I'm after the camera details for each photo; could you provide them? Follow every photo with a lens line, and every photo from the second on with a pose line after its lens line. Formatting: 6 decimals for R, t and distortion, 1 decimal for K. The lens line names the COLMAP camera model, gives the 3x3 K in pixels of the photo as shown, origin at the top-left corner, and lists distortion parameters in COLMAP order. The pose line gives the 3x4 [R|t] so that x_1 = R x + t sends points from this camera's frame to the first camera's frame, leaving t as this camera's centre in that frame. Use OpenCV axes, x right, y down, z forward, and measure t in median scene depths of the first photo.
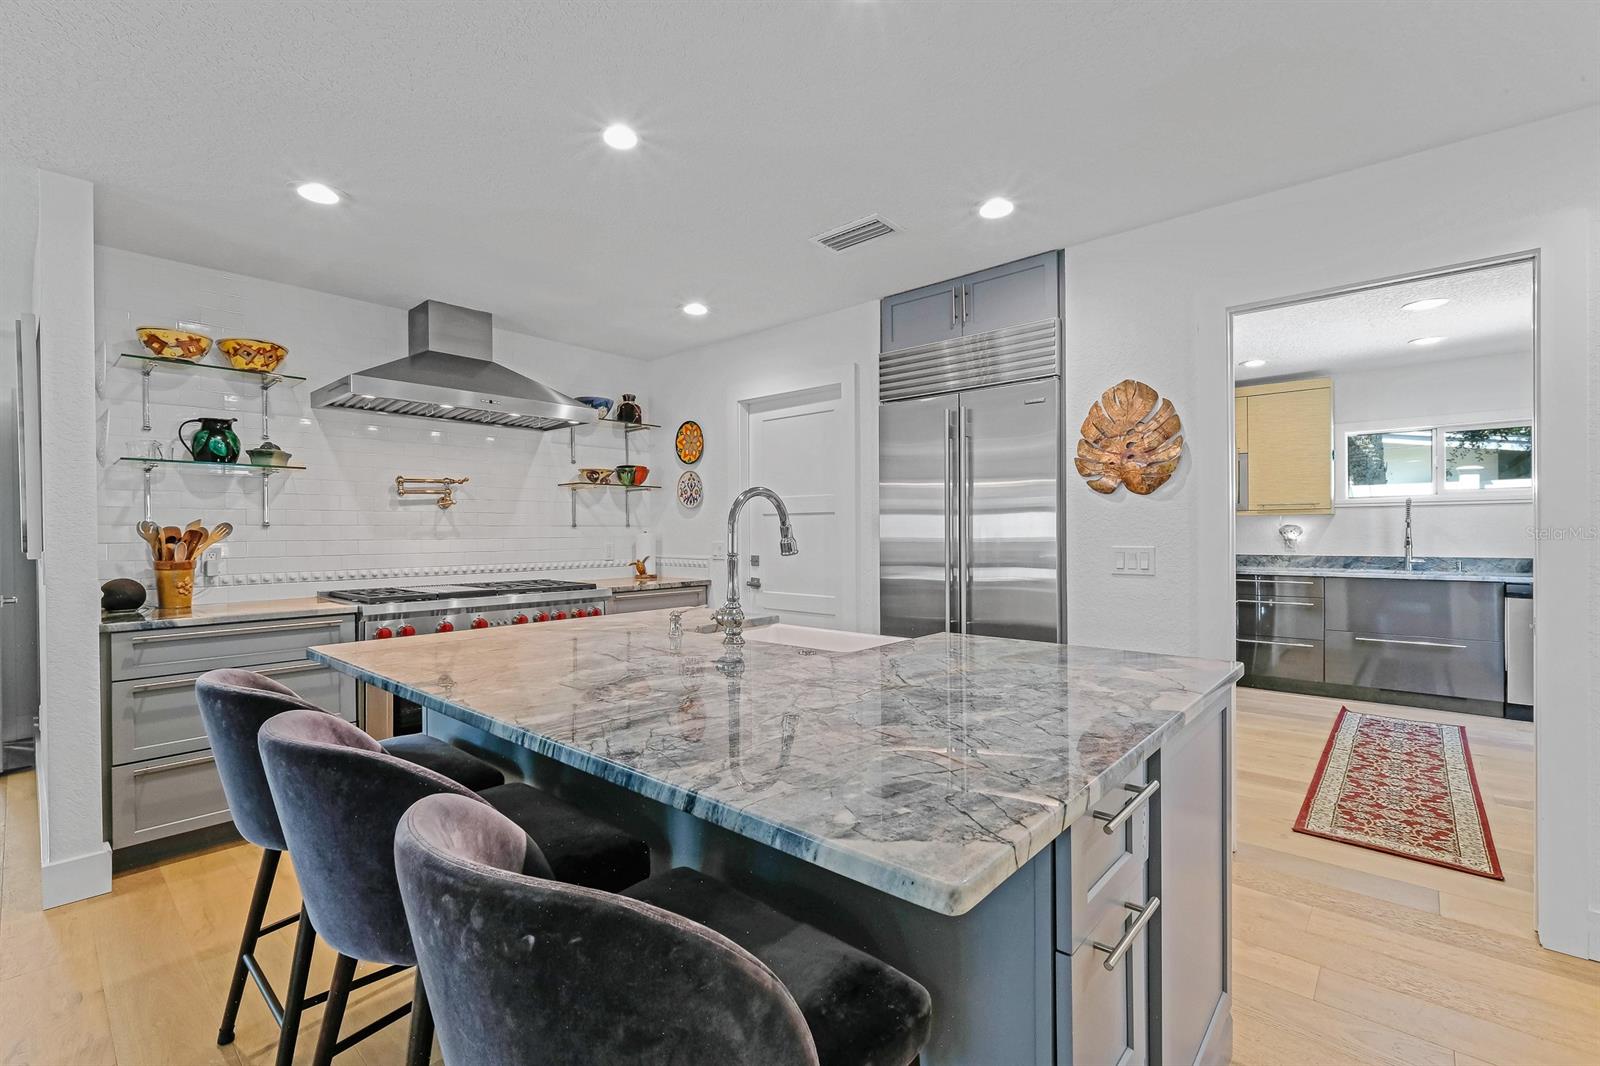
lens RADIAL K [[685.9, 0, 789.6], [0, 685.9, 539.4], [0, 0, 1]] dist [-0.029579, -0.000031]
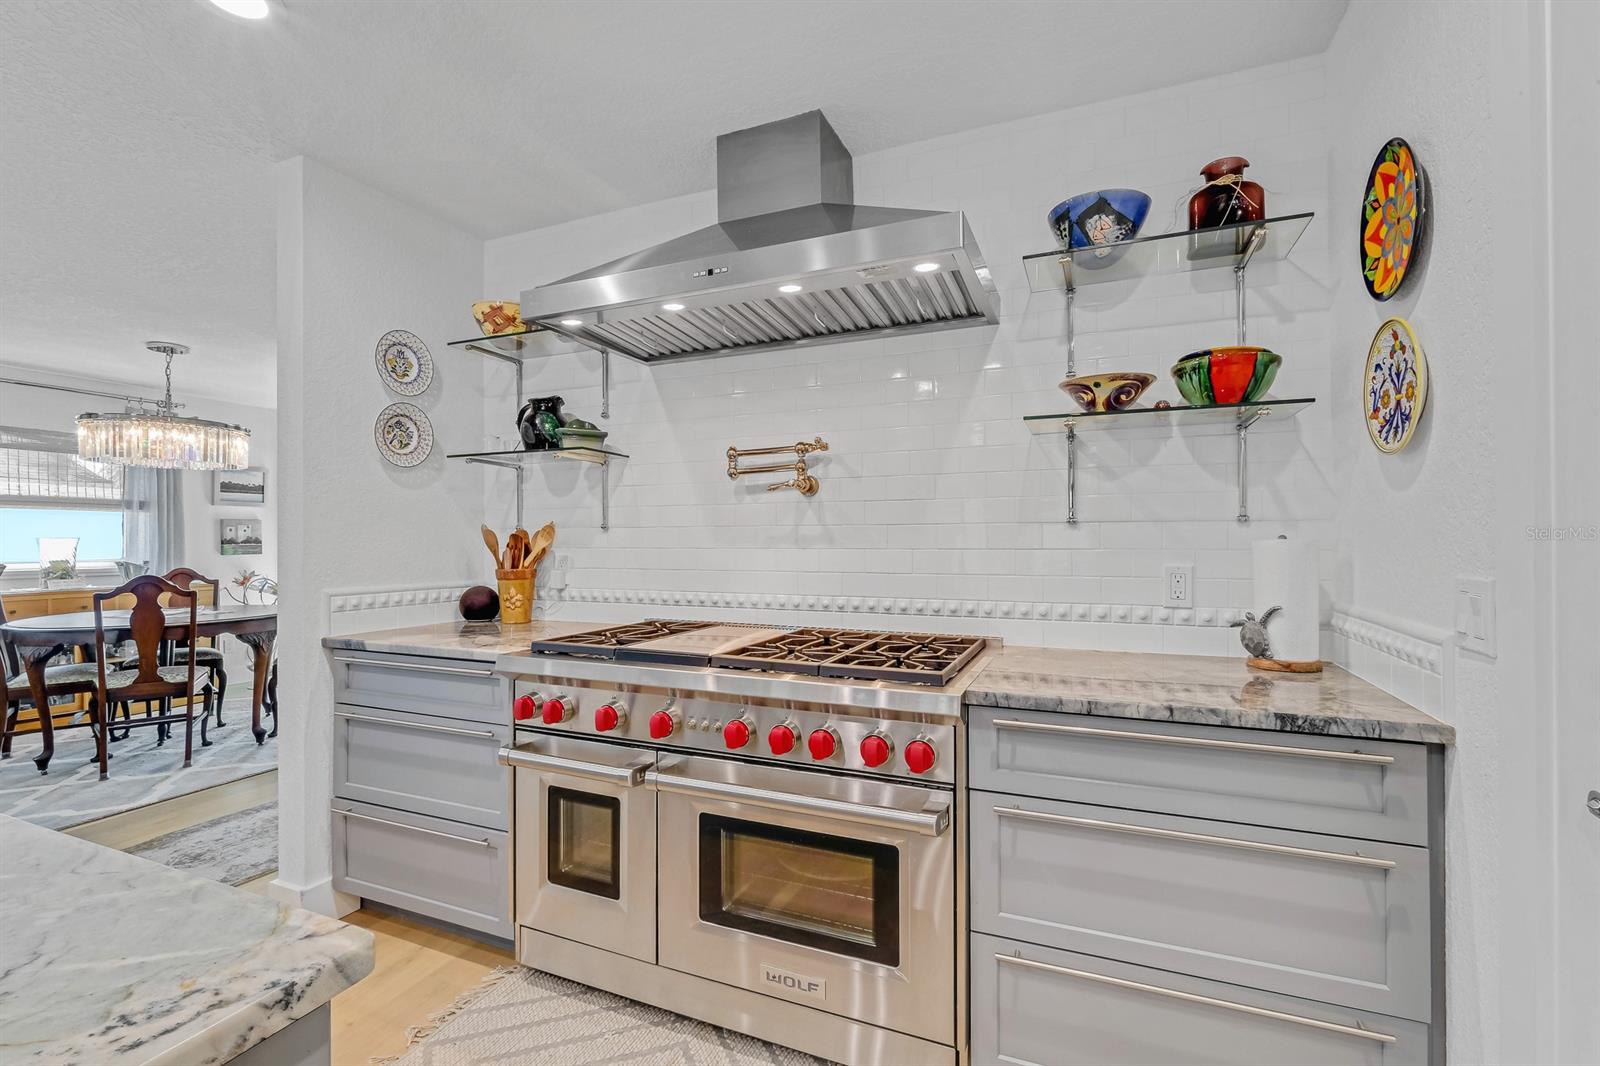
lens RADIAL K [[711.2, 0, 800.0], [0, 711.2, 533.0], [0, 0, 1]] dist [-0.001651, -0.000098]
pose [[0.328063, -0.001728, -0.944654, 0.062328], [-0.007707, 0.999960, -0.004505, -0.010867], [0.944625, 0.008758, 0.328036, 0.807836]]
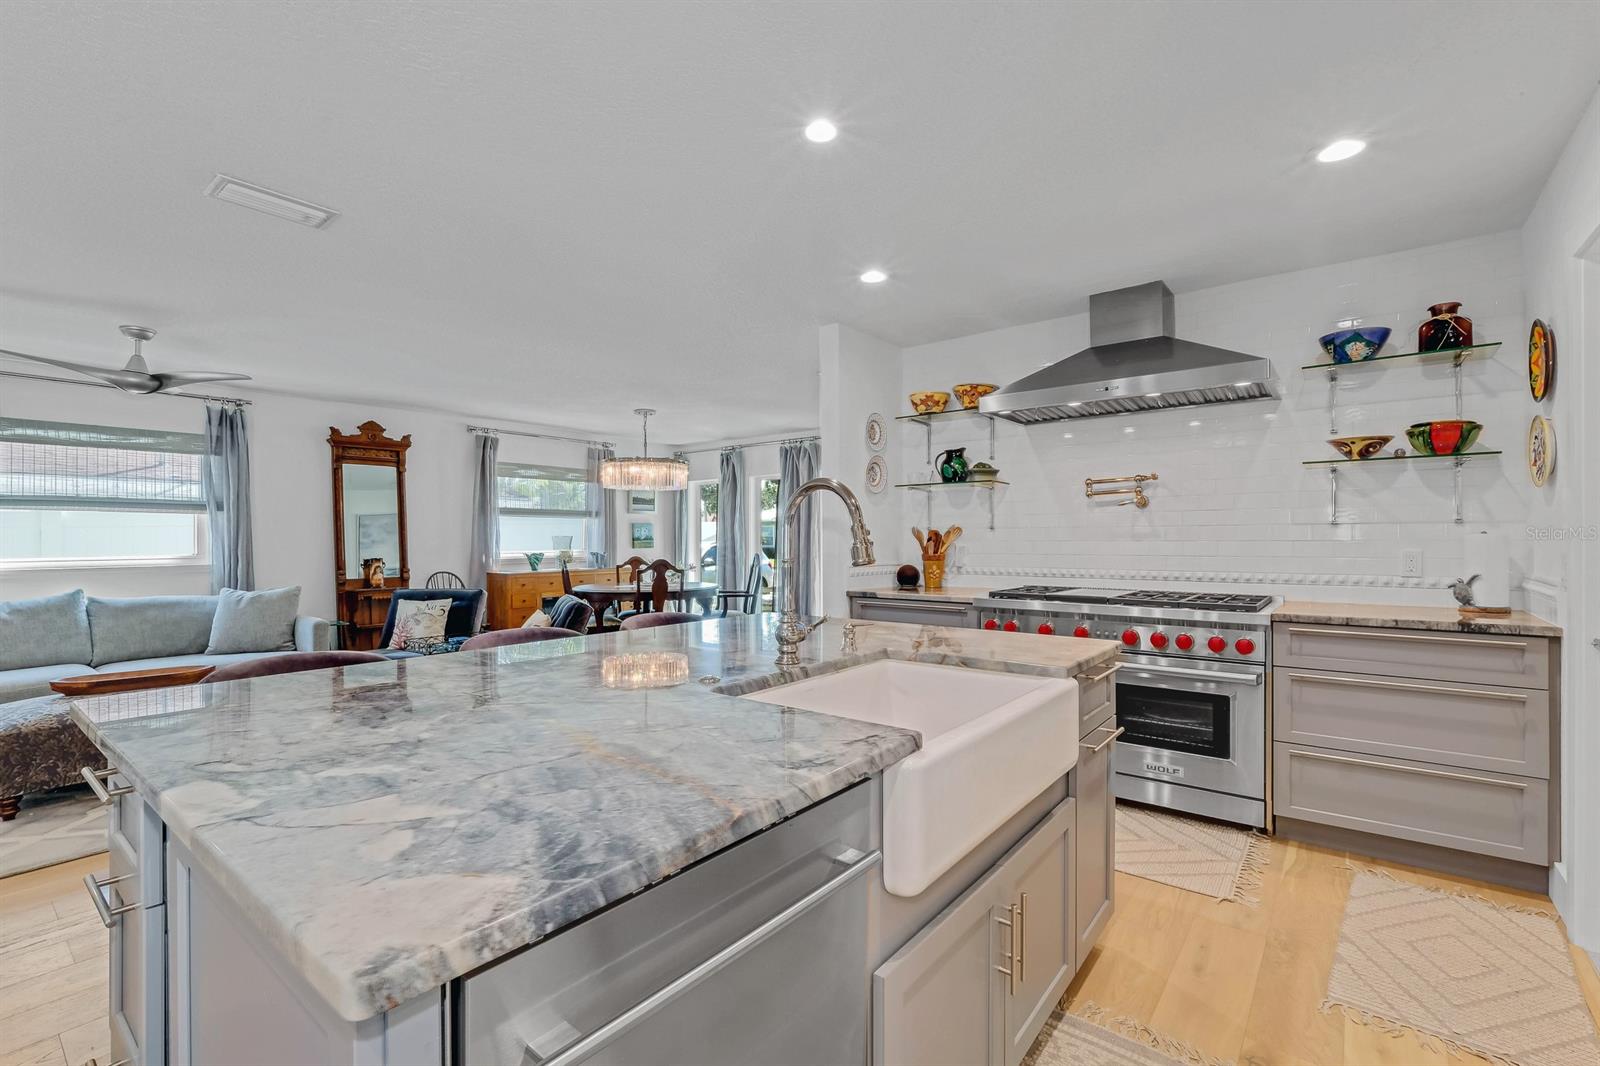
lens RADIAL K [[705.3, 0, 802.9], [0, 705.3, 539.0], [0, 0, 1]] dist [-0.001482, 0.000012]
pose [[0.066418, 0.008165, -0.997759, 0.426485], [-0.004672, 0.999958, 0.007872, -0.008507], [0.997781, 0.004139, 0.066453, 0.483462]]
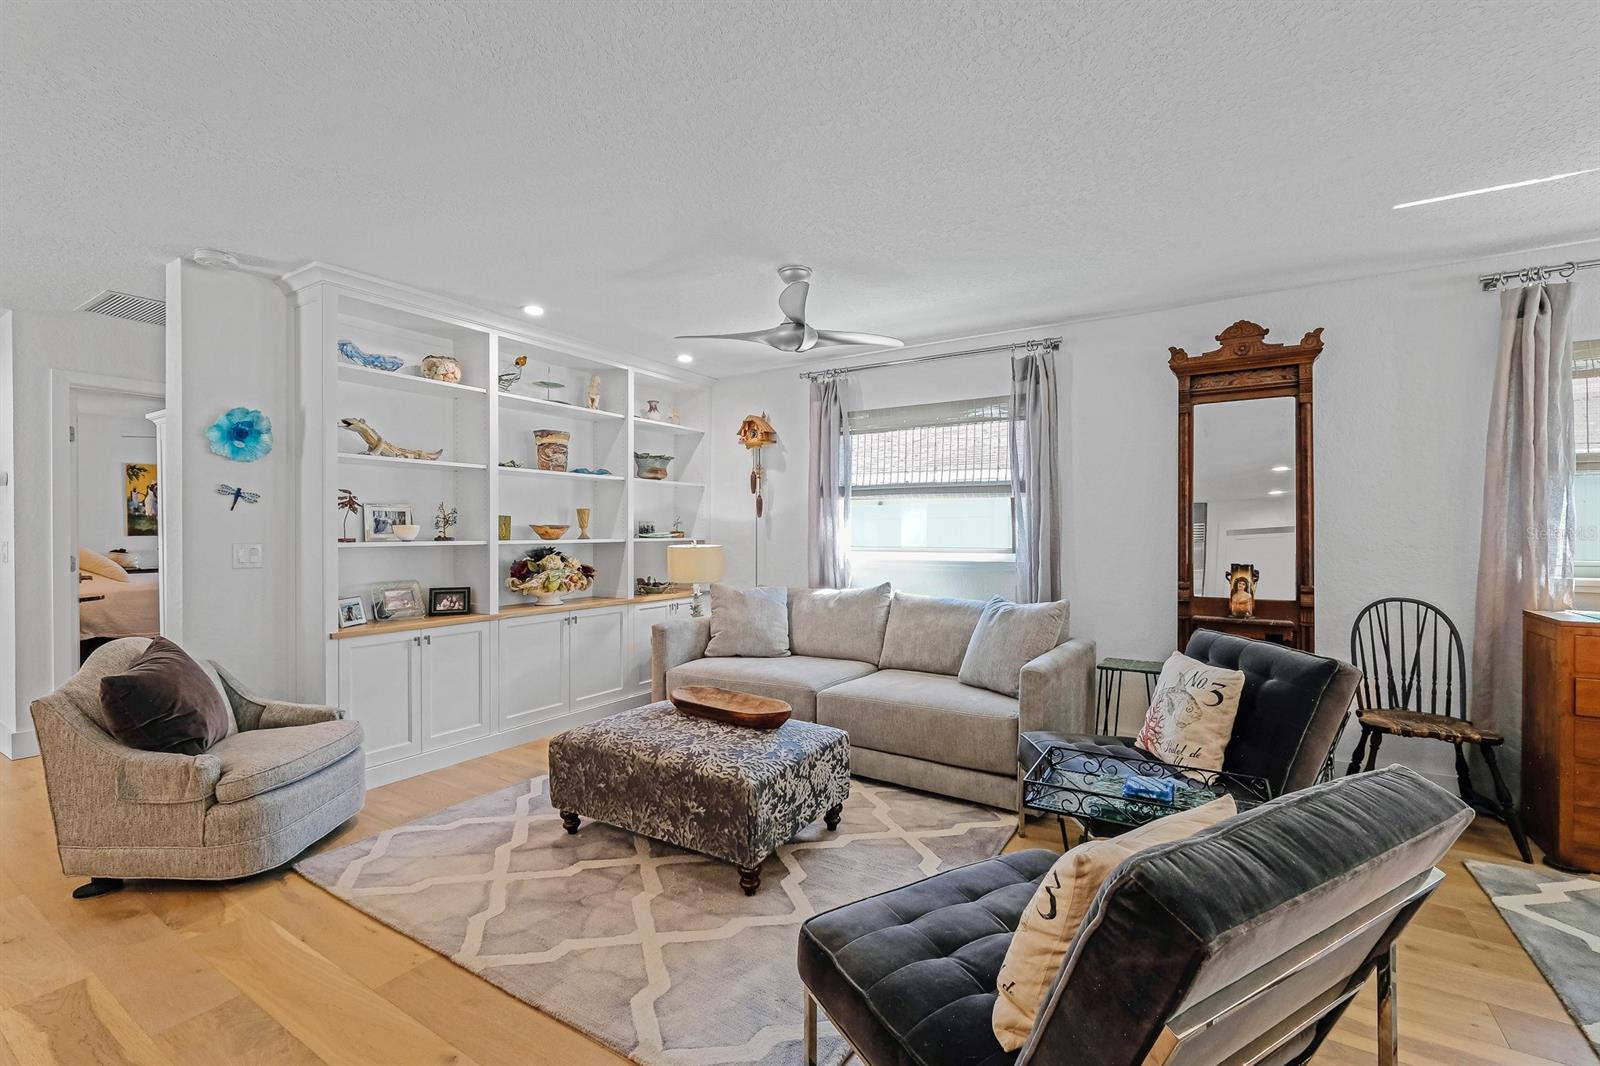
lens RADIAL K [[705.3, 0, 802.9], [0, 705.3, 539.0], [0, 0, 1]] dist [-0.001482, 0.000012]
pose [[-0.983769, 0.007704, -0.179272, -0.579427], [0.003816, 0.999750, 0.022023, -0.001797], [0.179397, 0.020982, -0.983553, 0.399067]]
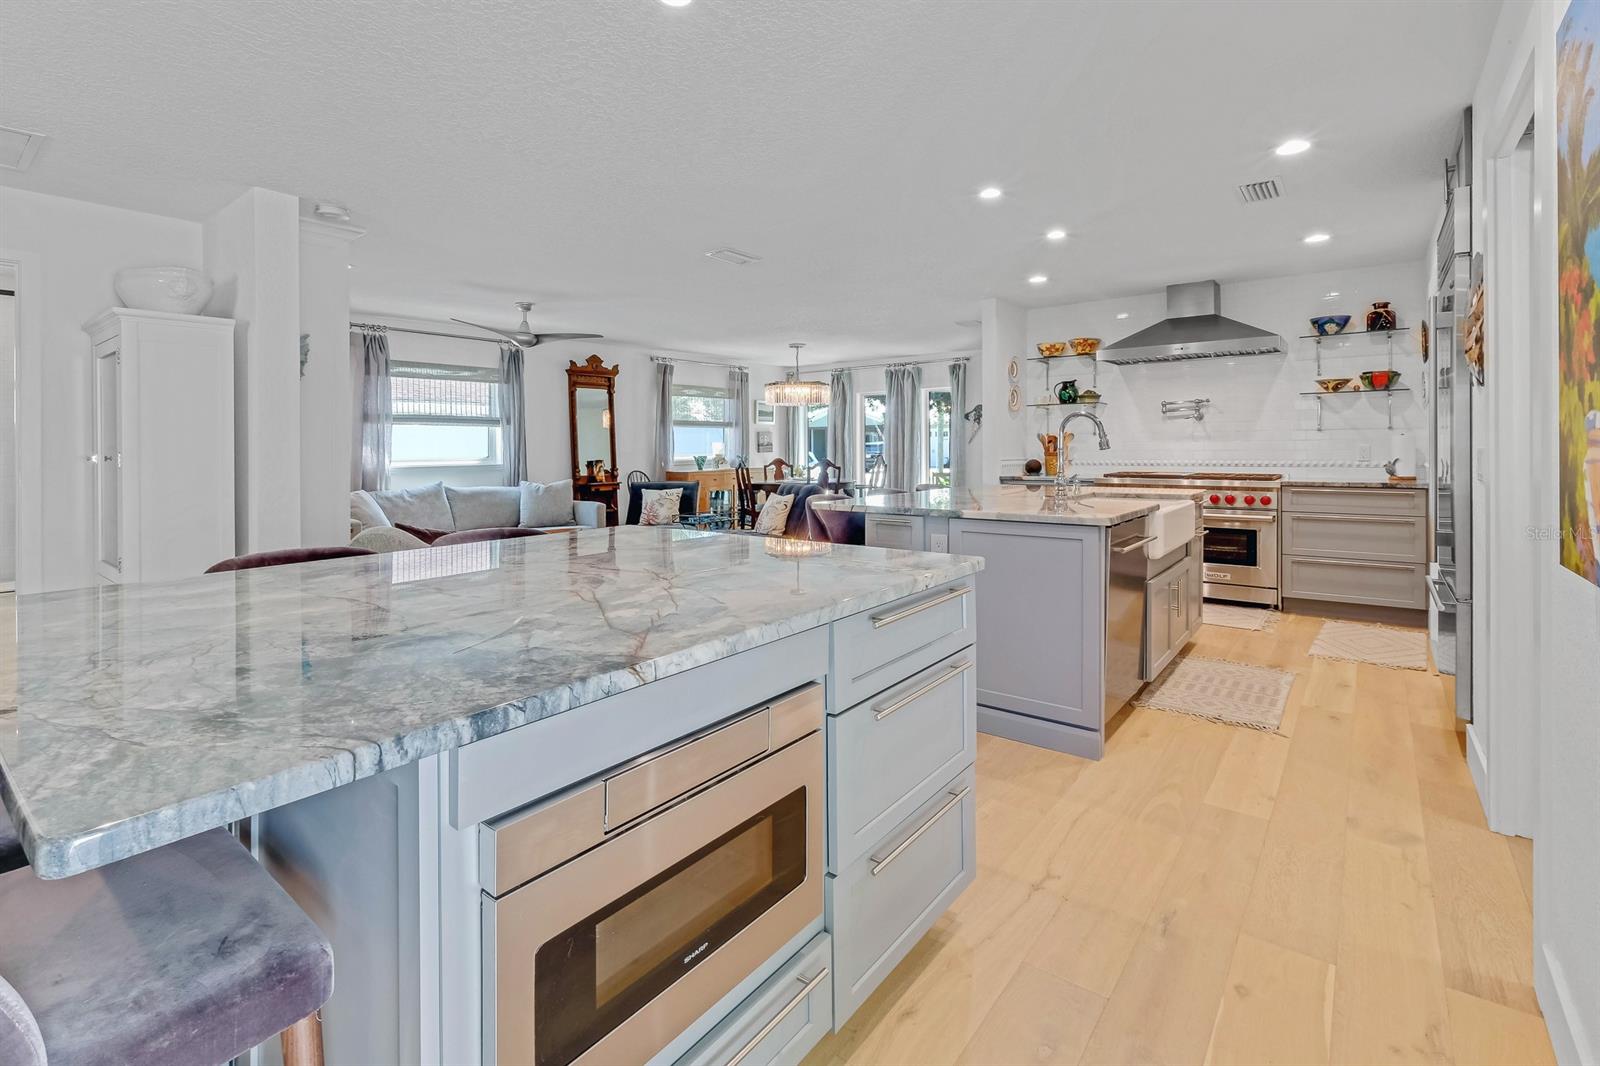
lens RADIAL K [[728.2, 0, 805.5], [0, 728.2, 453.5], [0, 0, 1]] dist [0.000892, 0.000186]
pose [[0.069679, 0.016419, -0.997434, 0.995547], [0.001127, 0.999863, 0.016537, -0.001157], [0.997569, -0.002277, 0.069651, 0.058673]]
